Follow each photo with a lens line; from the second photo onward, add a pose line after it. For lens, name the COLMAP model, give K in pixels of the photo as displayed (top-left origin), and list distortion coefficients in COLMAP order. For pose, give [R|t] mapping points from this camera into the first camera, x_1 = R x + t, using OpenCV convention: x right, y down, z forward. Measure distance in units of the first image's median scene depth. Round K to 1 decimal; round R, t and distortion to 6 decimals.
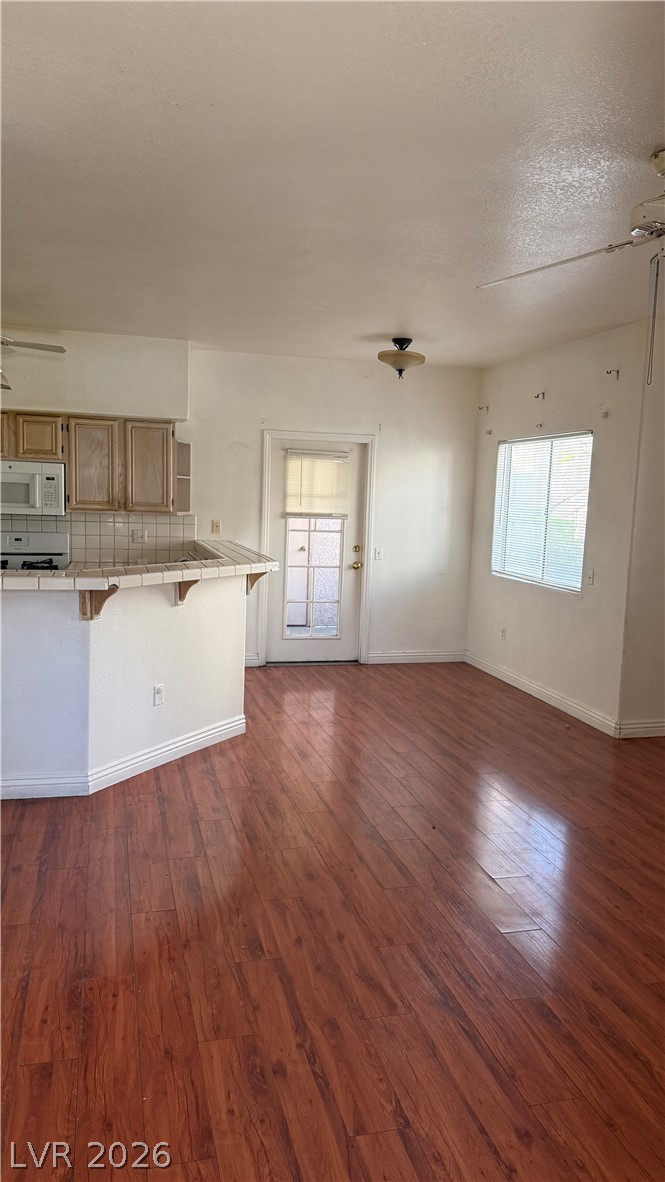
lens RADIAL K [[831.8, 0, 331.9], [0, 831.8, 598.8], [0, 0, 1]] dist [0.069475, -0.066676]
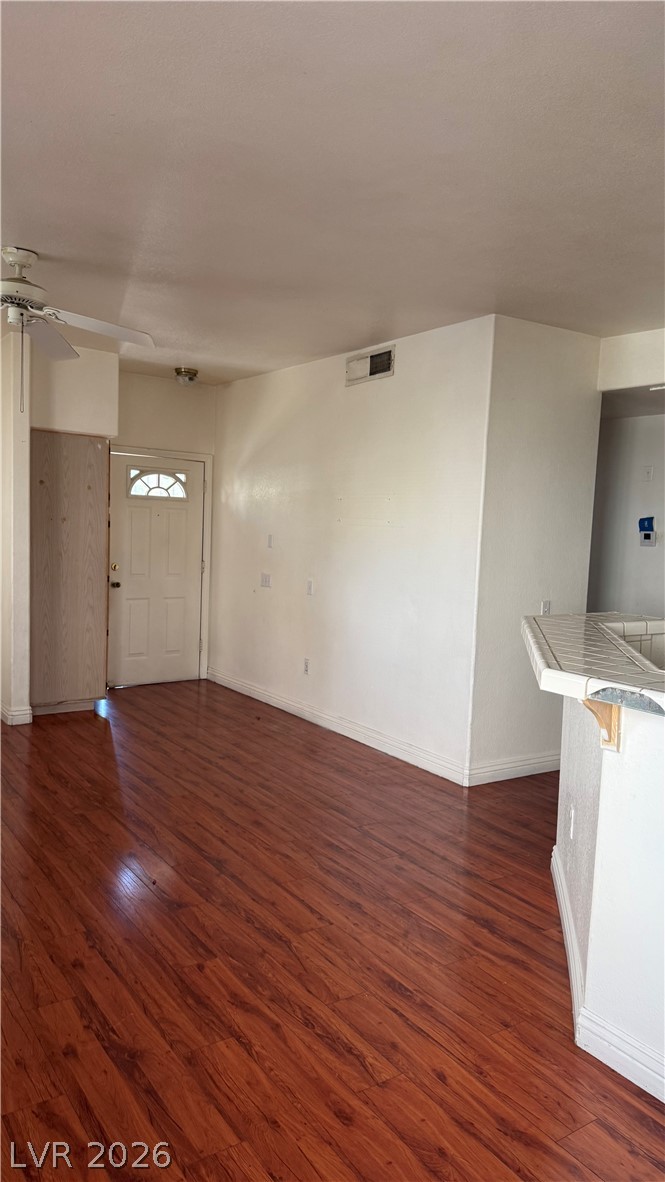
lens RADIAL K [[831.8, 0, 321.2], [0, 831.8, 591.6], [0, 0, 1]] dist [0.069475, -0.066676]
pose [[-0.946309, -0.051056, -0.319207, 0.157005], [-0.116777, 0.974759, 0.190284, -0.127433], [0.301435, 0.217343, -0.928385, 1.123306]]
